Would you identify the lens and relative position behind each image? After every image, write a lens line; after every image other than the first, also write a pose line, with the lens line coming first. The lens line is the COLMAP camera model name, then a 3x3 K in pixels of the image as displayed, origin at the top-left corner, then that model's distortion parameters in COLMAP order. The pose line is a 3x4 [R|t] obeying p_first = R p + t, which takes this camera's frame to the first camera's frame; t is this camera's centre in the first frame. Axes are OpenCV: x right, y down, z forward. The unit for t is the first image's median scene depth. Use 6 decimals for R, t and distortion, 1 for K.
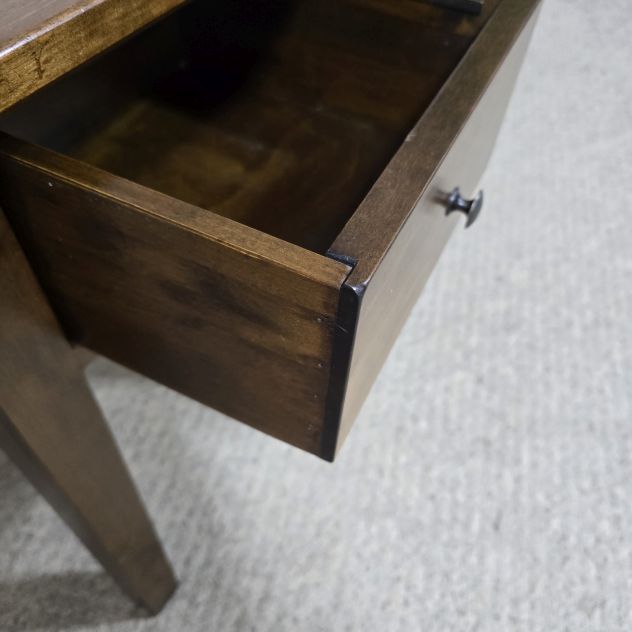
lens RADIAL K [[560.0, 0, 316.8], [0, 560.0, 327.4], [0, 0, 1]] dist [-0.011996, 0.003880]
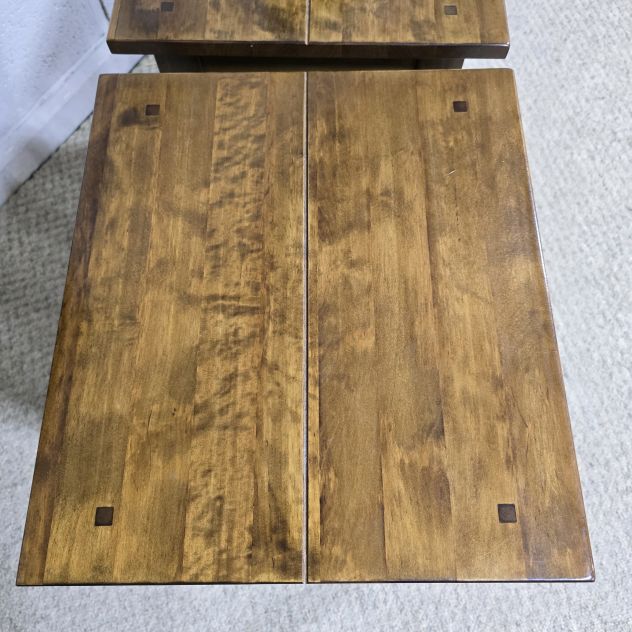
lens RADIAL K [[560.0, 0, 316.8], [0, 560.0, 327.4], [0, 0, 1]] dist [-0.011996, 0.003880]
pose [[0.873466, -0.463304, 0.149689, -0.401147], [0.394680, 0.853787, 0.339524, -0.495786], [-0.285105, -0.237483, 0.928610, -0.177165]]
